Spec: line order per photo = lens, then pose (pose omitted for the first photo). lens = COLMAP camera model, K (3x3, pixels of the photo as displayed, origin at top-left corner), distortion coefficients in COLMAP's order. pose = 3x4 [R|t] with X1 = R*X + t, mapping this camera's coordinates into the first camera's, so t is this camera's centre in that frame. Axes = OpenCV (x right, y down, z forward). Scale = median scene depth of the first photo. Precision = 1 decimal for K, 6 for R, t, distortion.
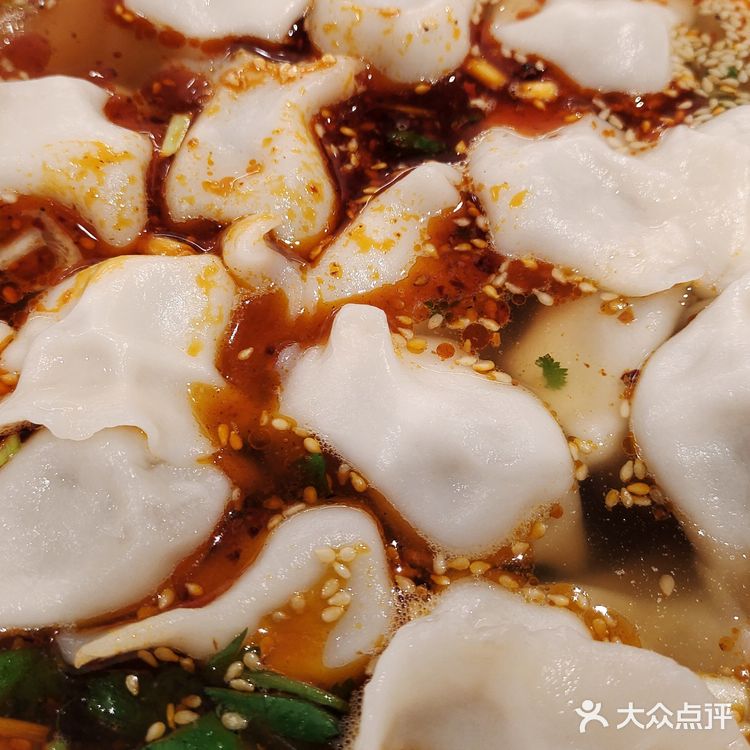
lens RADIAL K [[986.1, 0, 373.9], [0, 986.1, 375.1], [0, 0, 1]] dist [0.037469, 0.000000]
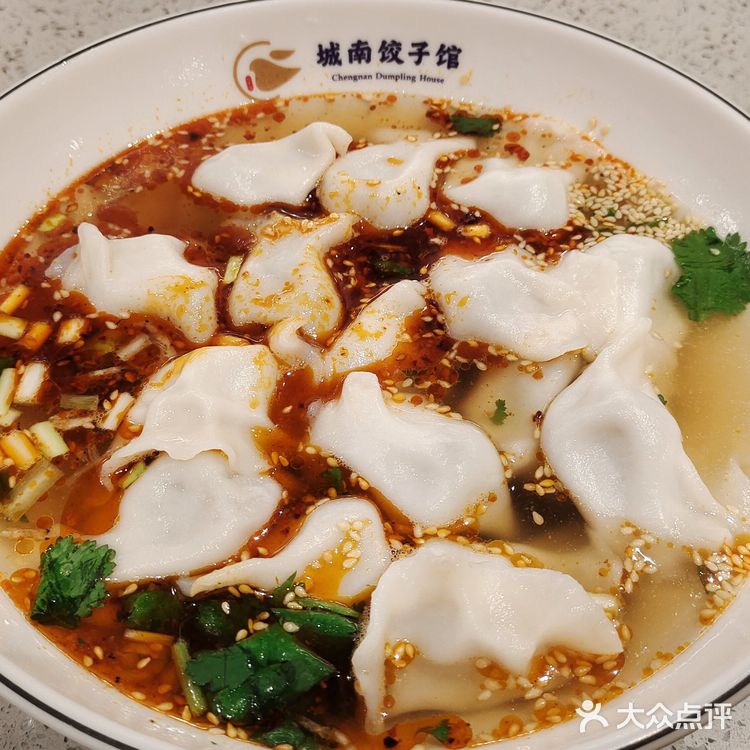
lens RADIAL K [[986.1, 0, 375.9], [0, 986.1, 375.5], [0, 0, 1]] dist [0.037469, 0.000000]
pose [[0.999213, -0.039645, -0.001428, 0.011216], [0.039138, 0.991034, -0.127747, 0.125100], [0.006480, 0.127590, 0.991806, -0.497973]]
